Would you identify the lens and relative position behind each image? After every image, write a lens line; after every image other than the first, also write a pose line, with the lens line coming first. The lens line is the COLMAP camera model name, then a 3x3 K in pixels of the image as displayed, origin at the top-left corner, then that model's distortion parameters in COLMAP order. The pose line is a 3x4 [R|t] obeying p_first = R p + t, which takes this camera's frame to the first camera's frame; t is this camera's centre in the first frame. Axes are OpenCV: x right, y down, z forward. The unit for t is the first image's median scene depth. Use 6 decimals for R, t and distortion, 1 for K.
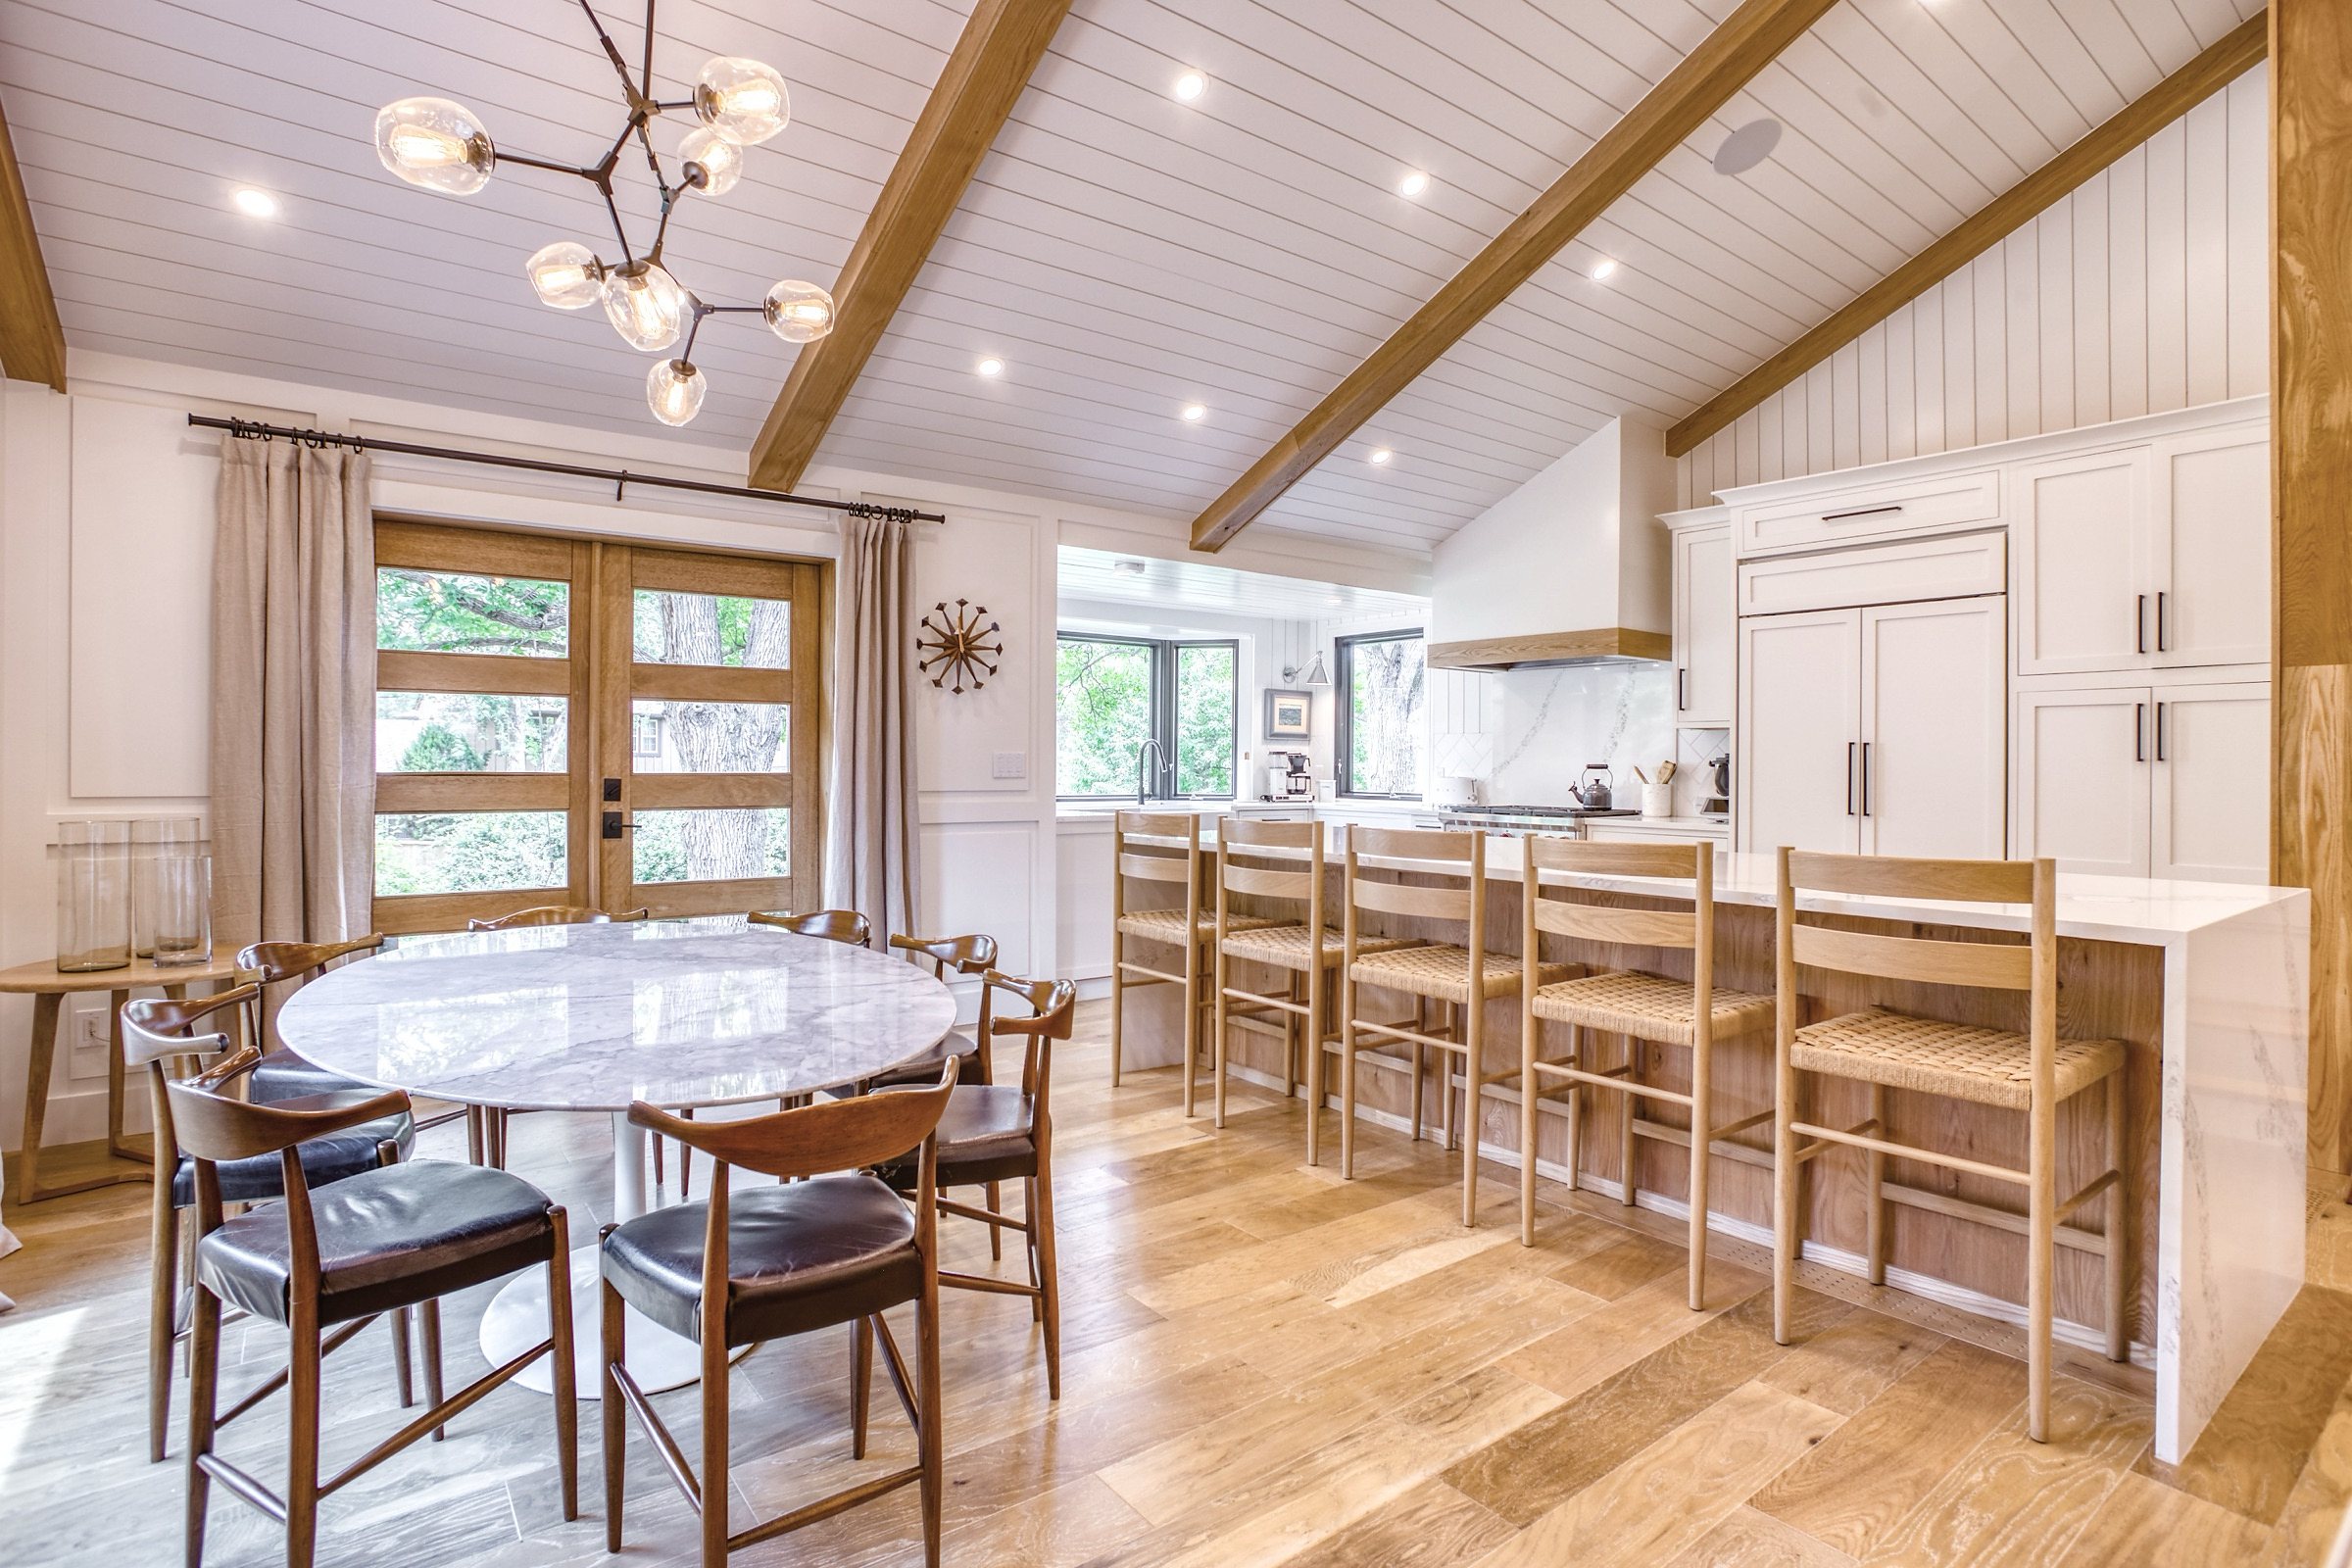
lens RADIAL K [[1161.4, 0, 1183.5], [0, 1161.4, 766.3], [0, 0, 1]] dist [-0.073289, 0.033469]
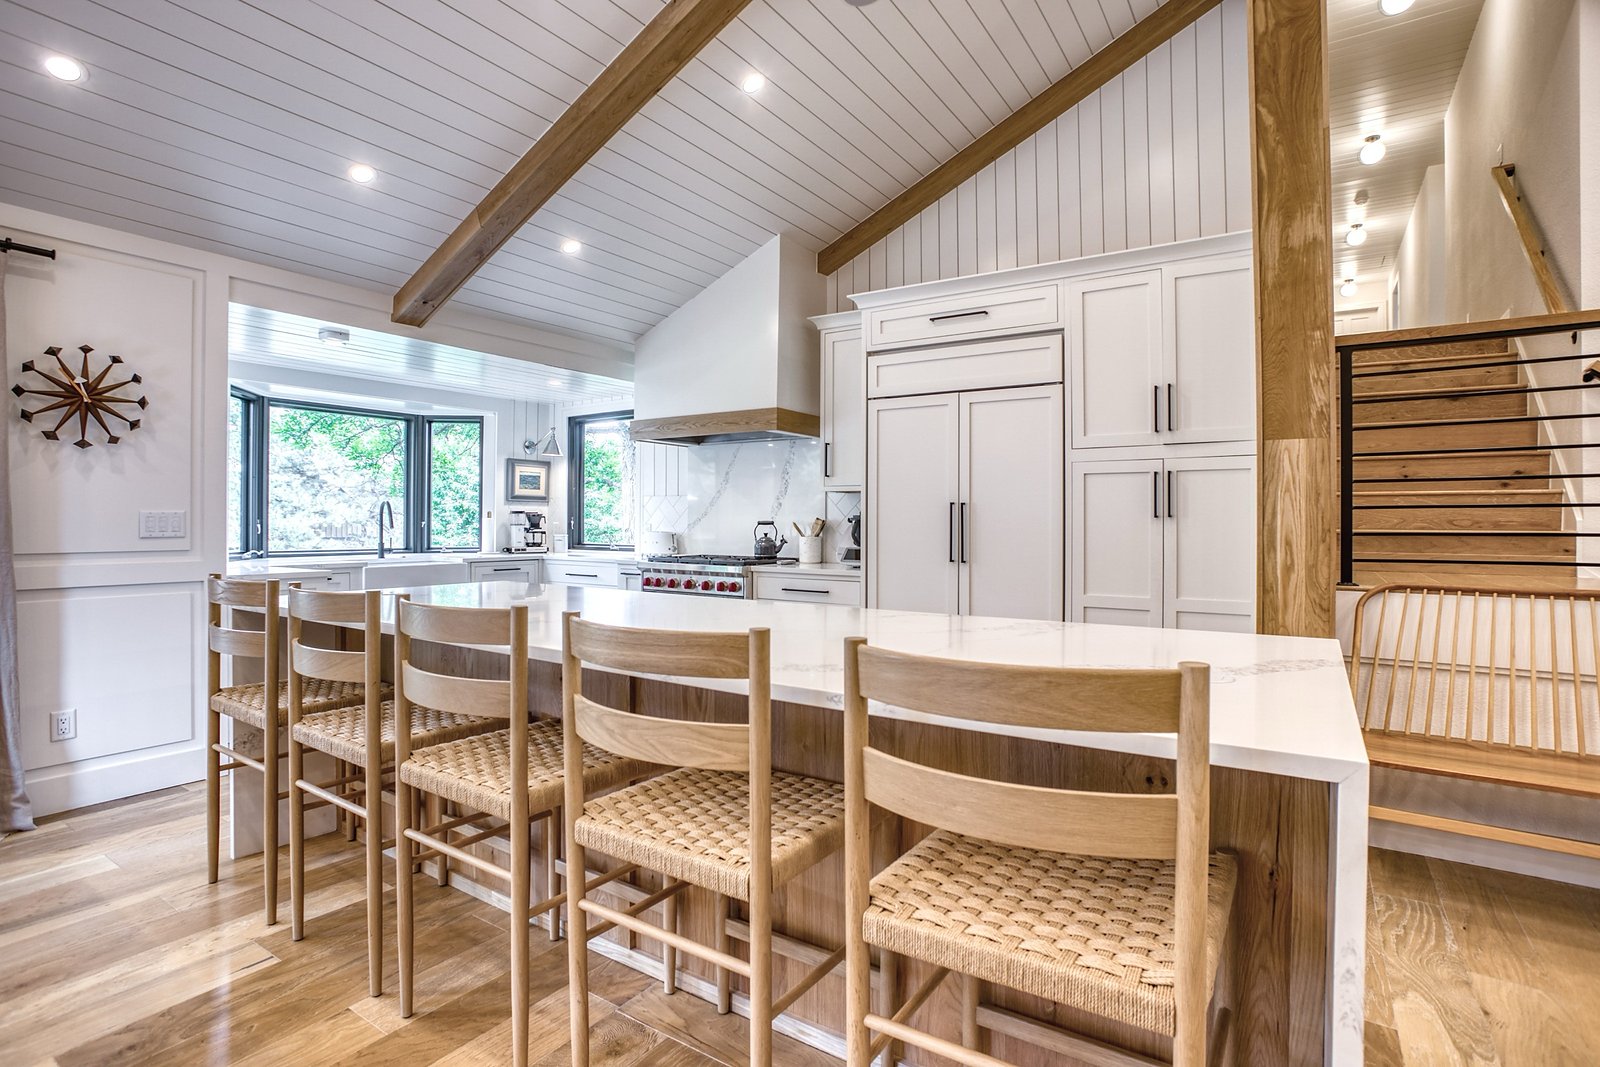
lens RADIAL K [[790.1, 0, 797.5], [0, 790.1, 521.4], [0, 0, 1]] dist [-0.073289, 0.033469]
pose [[0.945597, -0.003914, 0.325318, 0.167476], [0.004203, 0.999991, -0.000185, -0.001491], [-0.325314, 0.001542, 0.945605, 0.272947]]
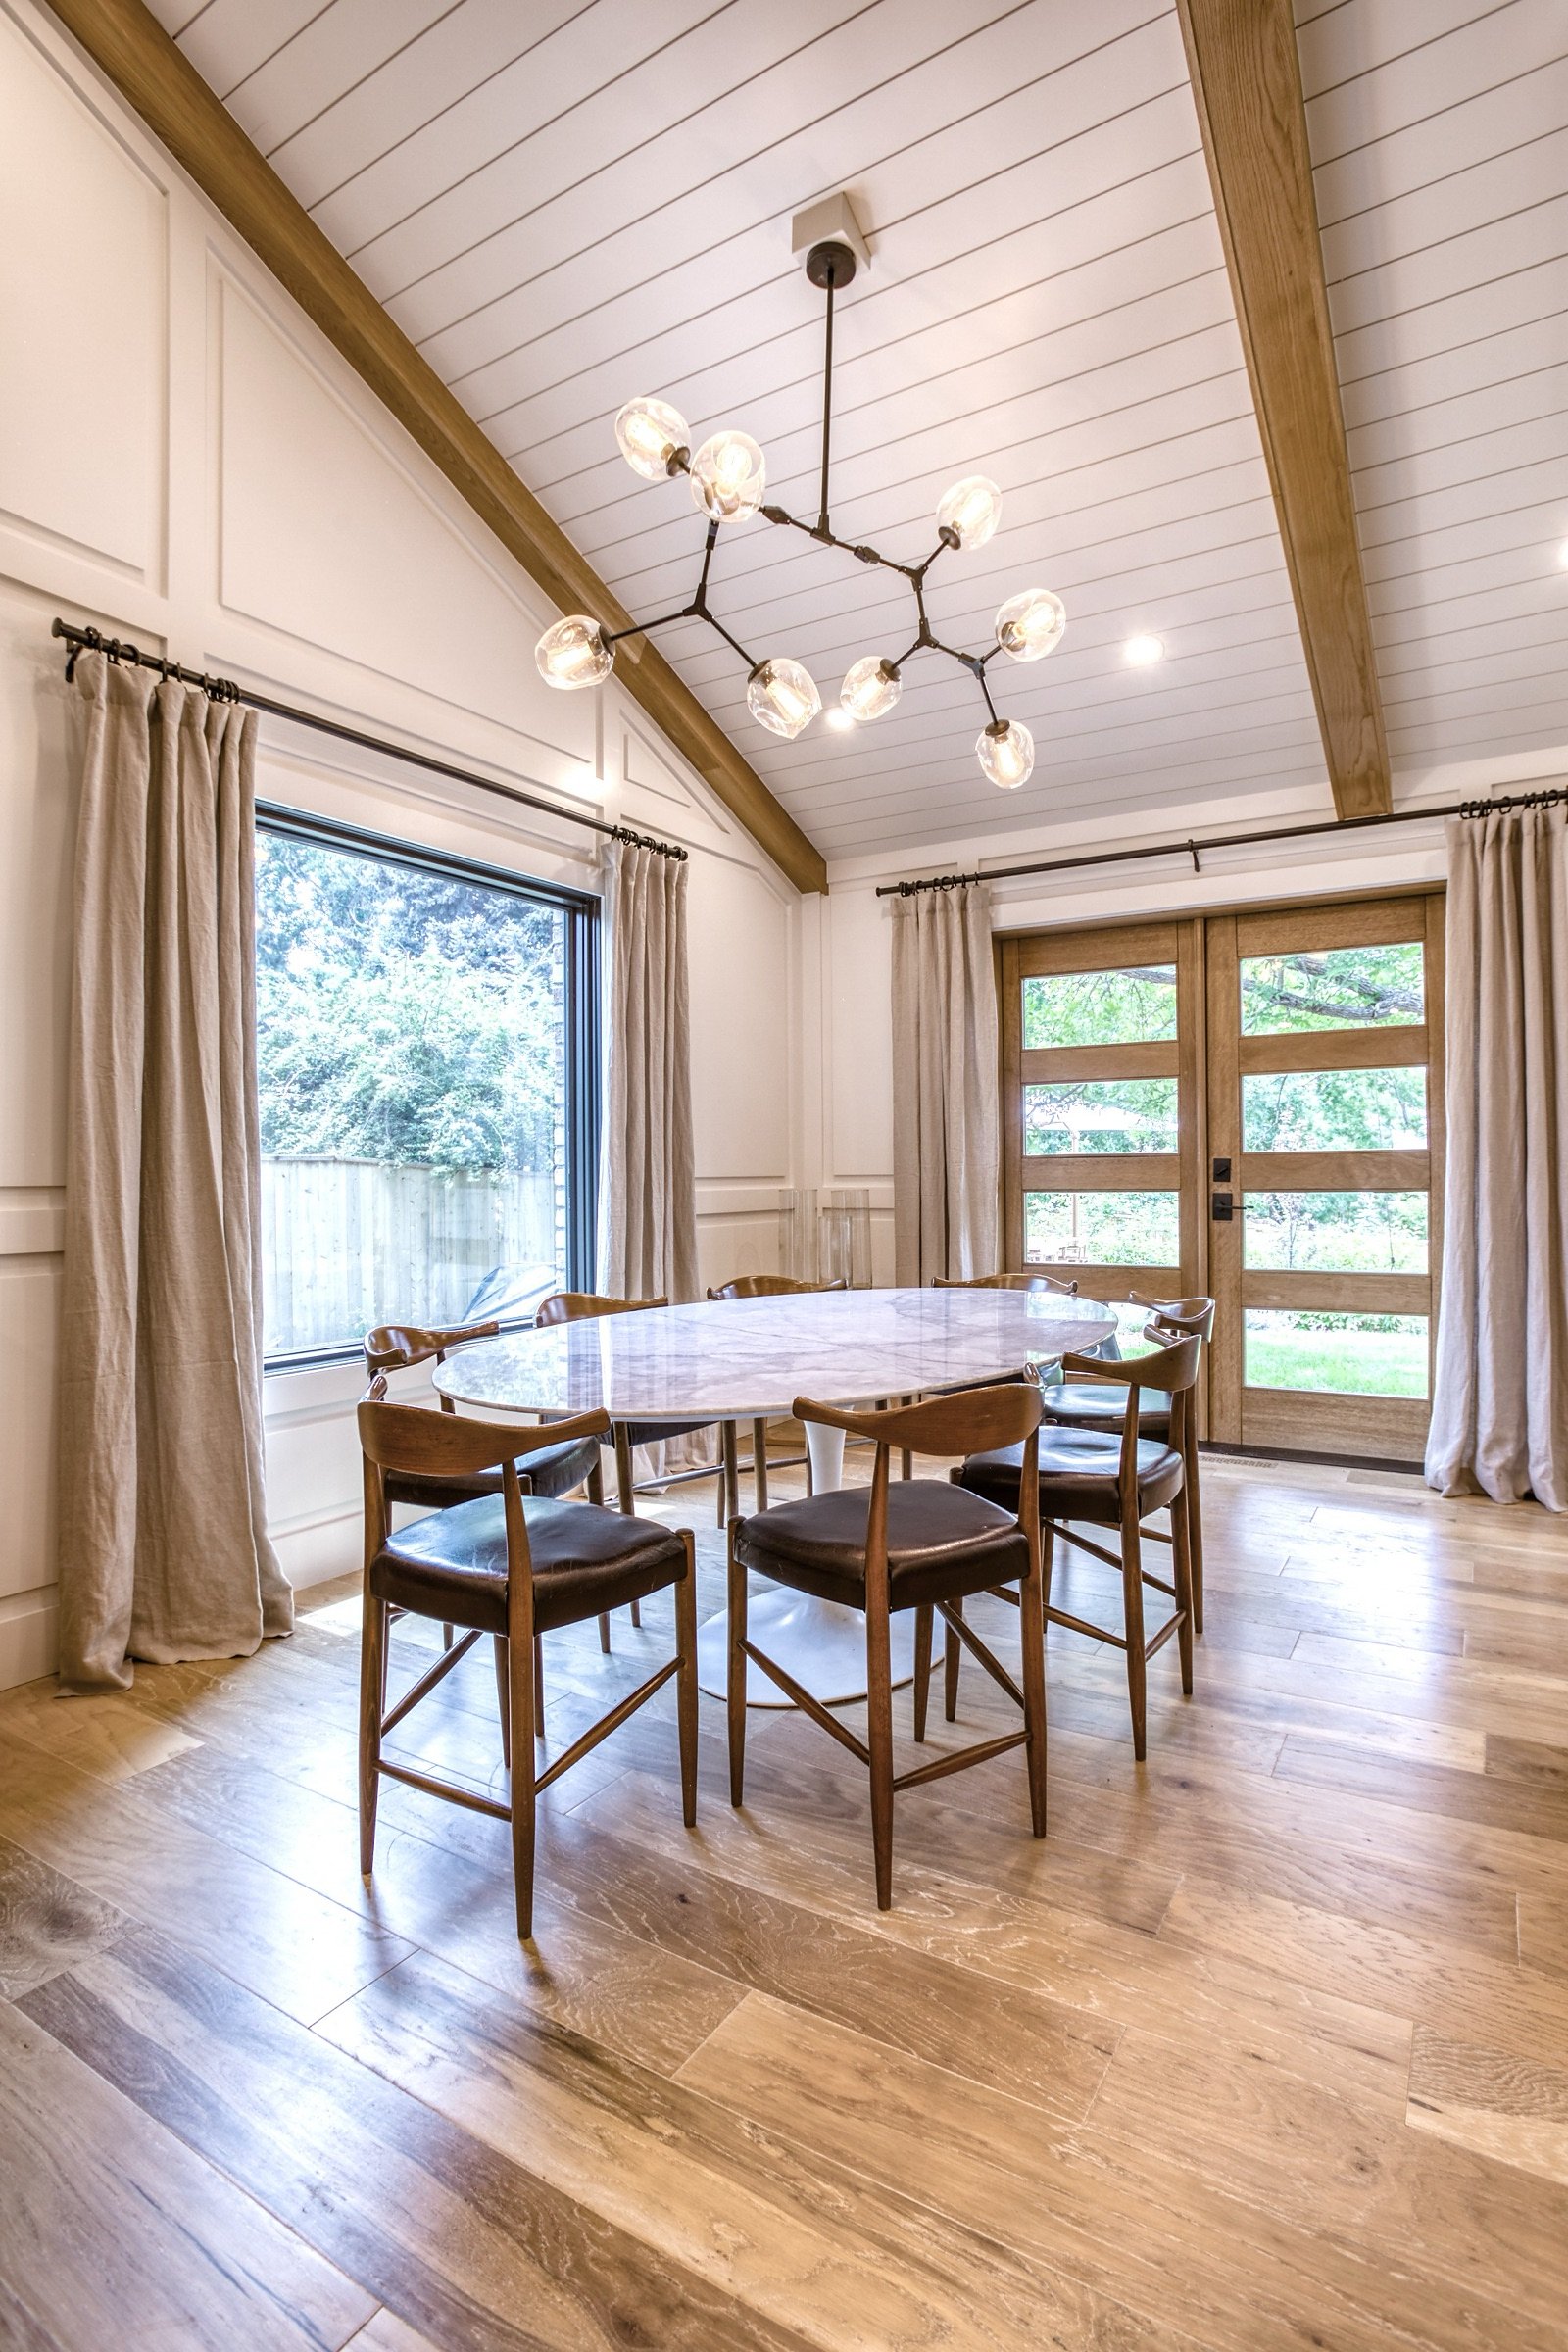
lens RADIAL K [[1161.4, 0, 804.0], [0, 1161.4, 1170.7], [0, 0, 1]] dist [-0.073289, 0.033469]
pose [[0.365784, -0.014942, -0.930580, 0.276799], [0.010377, 0.999874, -0.011976, 0.029024], [0.930642, -0.005276, 0.365893, 0.313305]]
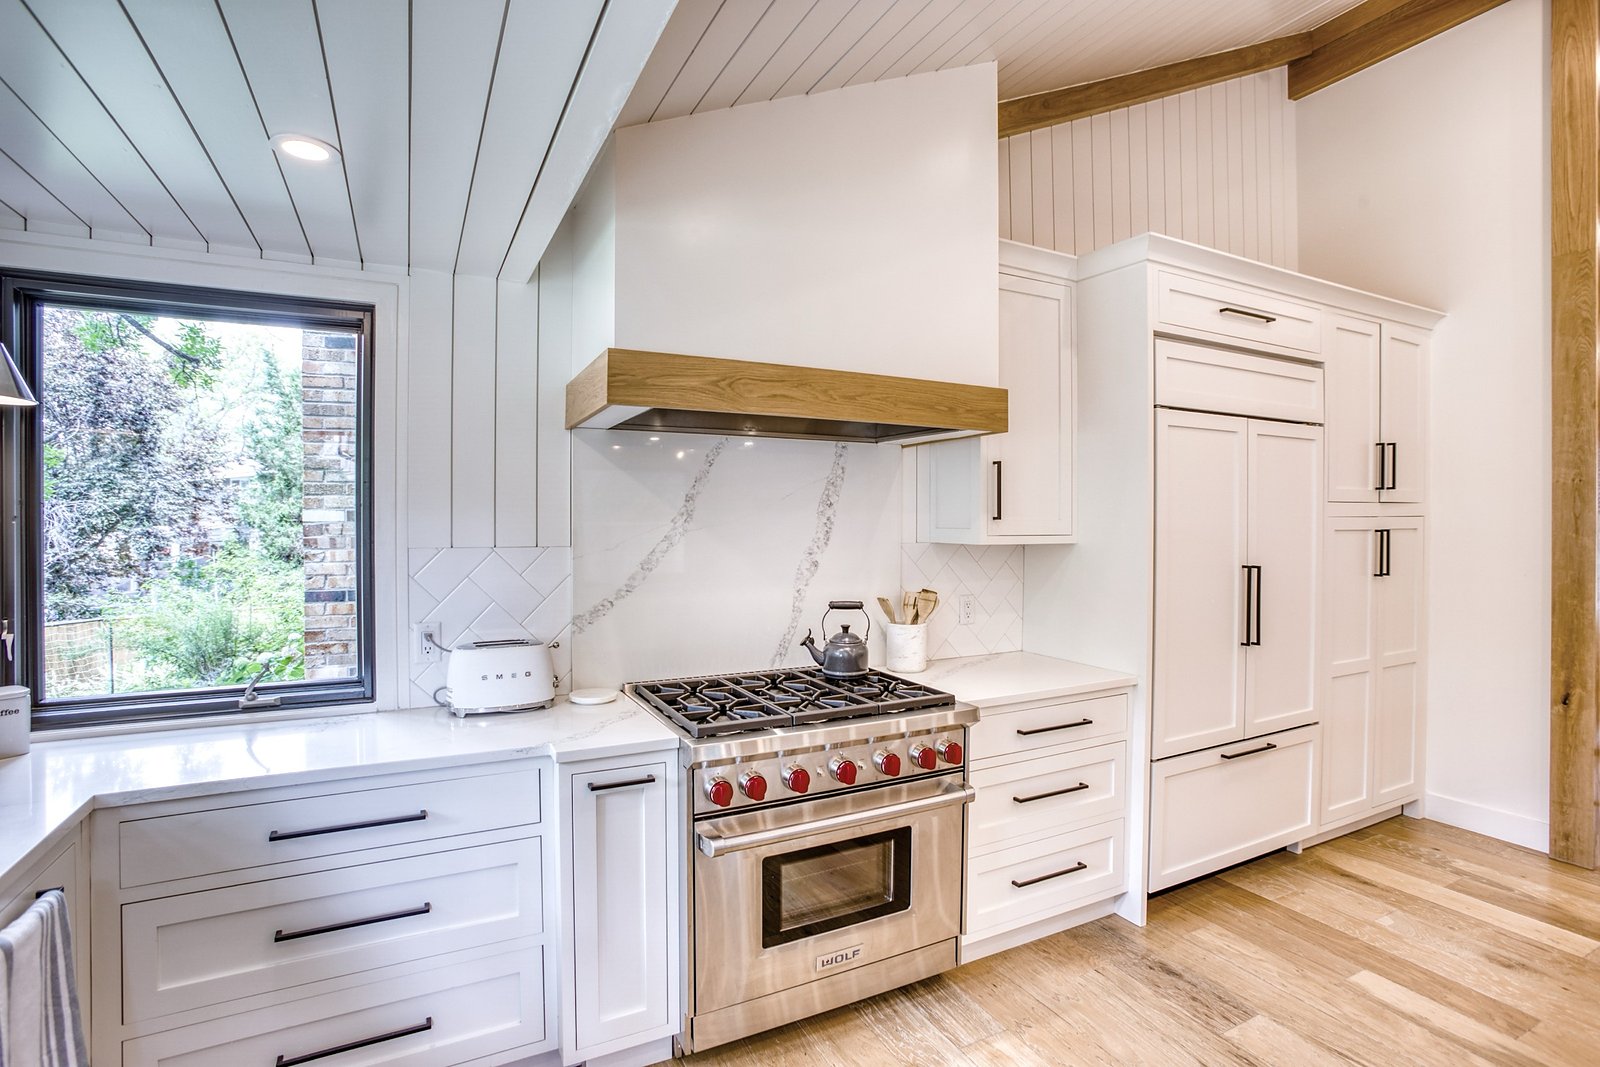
lens RADIAL K [[790.1, 0, 797.9], [0, 790.1, 526.1], [0, 0, 1]] dist [-0.073289, 0.033469]
pose [[0.165382, -0.017050, 0.986082, -0.086544], [0.003954, 0.999854, 0.016625, -0.069861], [-0.986222, 0.001149, 0.165425, 1.356217]]
